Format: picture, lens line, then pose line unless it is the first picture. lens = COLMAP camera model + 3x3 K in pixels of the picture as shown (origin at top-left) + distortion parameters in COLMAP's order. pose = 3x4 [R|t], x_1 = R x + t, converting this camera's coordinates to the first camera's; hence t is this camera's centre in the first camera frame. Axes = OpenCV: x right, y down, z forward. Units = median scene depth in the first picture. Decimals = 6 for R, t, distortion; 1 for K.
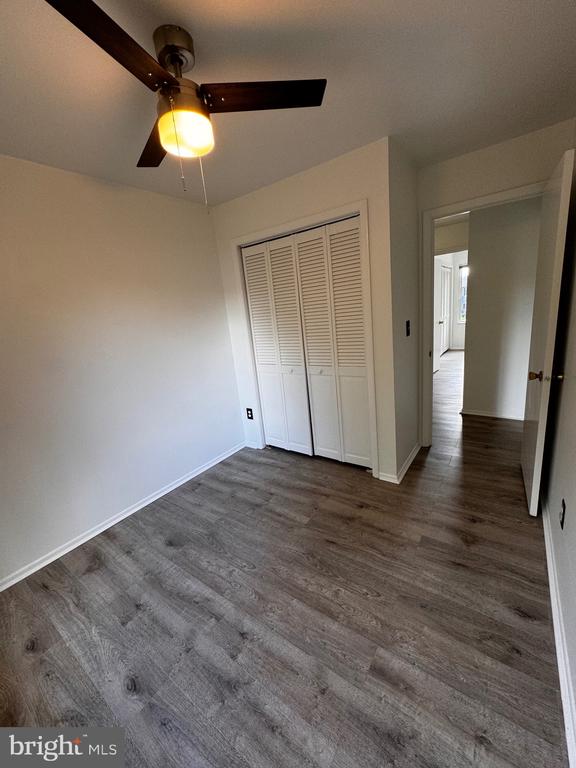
lens RADIAL K [[306.6, 0, 286.9], [0, 306.6, 384.6], [0, 0, 1]] dist [-0.001850, -0.000044]
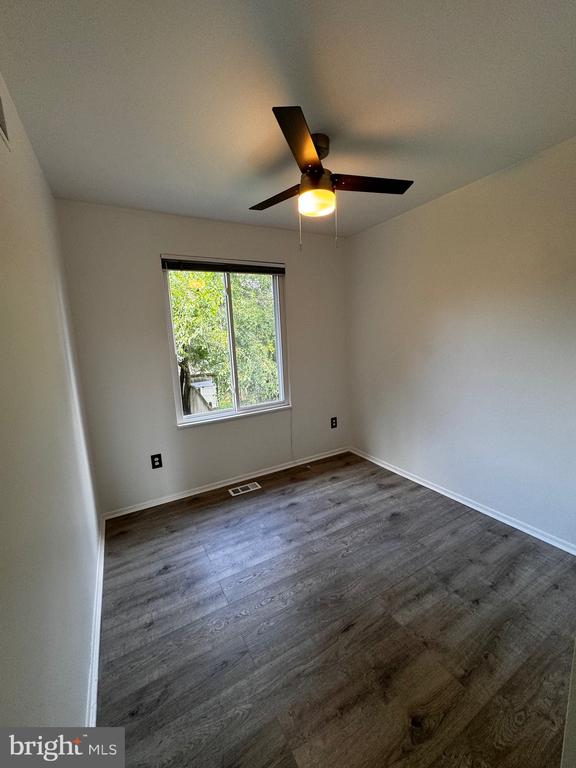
lens RADIAL K [[306.6, 0, 286.9], [0, 306.6, 384.6], [0, 0, 1]] dist [-0.001850, -0.000044]
pose [[-0.413318, 0.263347, -0.871675, 0.714093], [-0.131397, 0.930000, 0.343271, -0.305776], [0.901057, 0.256415, -0.349782, 0.960094]]
